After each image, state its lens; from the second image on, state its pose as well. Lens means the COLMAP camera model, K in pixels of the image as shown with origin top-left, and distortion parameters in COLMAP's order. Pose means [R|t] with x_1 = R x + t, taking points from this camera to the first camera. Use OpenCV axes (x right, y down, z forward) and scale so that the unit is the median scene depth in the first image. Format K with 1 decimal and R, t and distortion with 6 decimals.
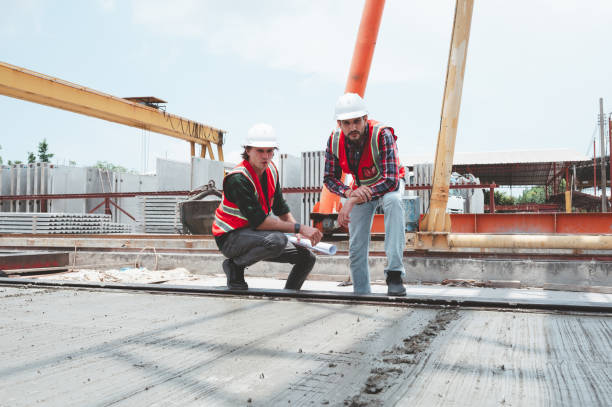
lens RADIAL K [[573.8, 0, 306.2], [0, 573.8, 201.2], [0, 0, 1]] dist [-0.054110, 0.000000]
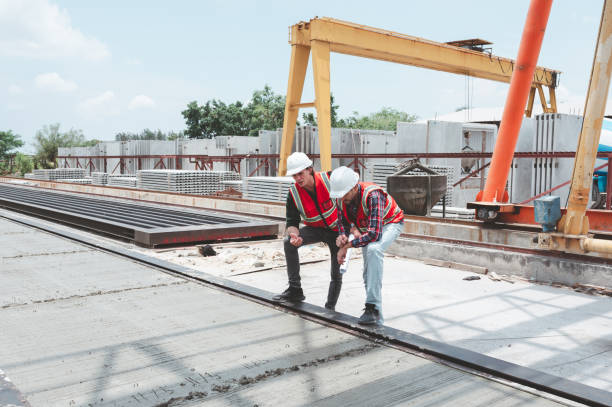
lens RADIAL K [[573.8, 0, 302.2], [0, 573.8, 203.8], [0, 0, 1]] dist [-0.054110, 0.000000]
pose [[0.865198, 0.045751, -0.499339, 0.302962], [0.014080, 0.993219, 0.115400, -0.117106], [0.501233, -0.106875, 0.858687, -0.074582]]
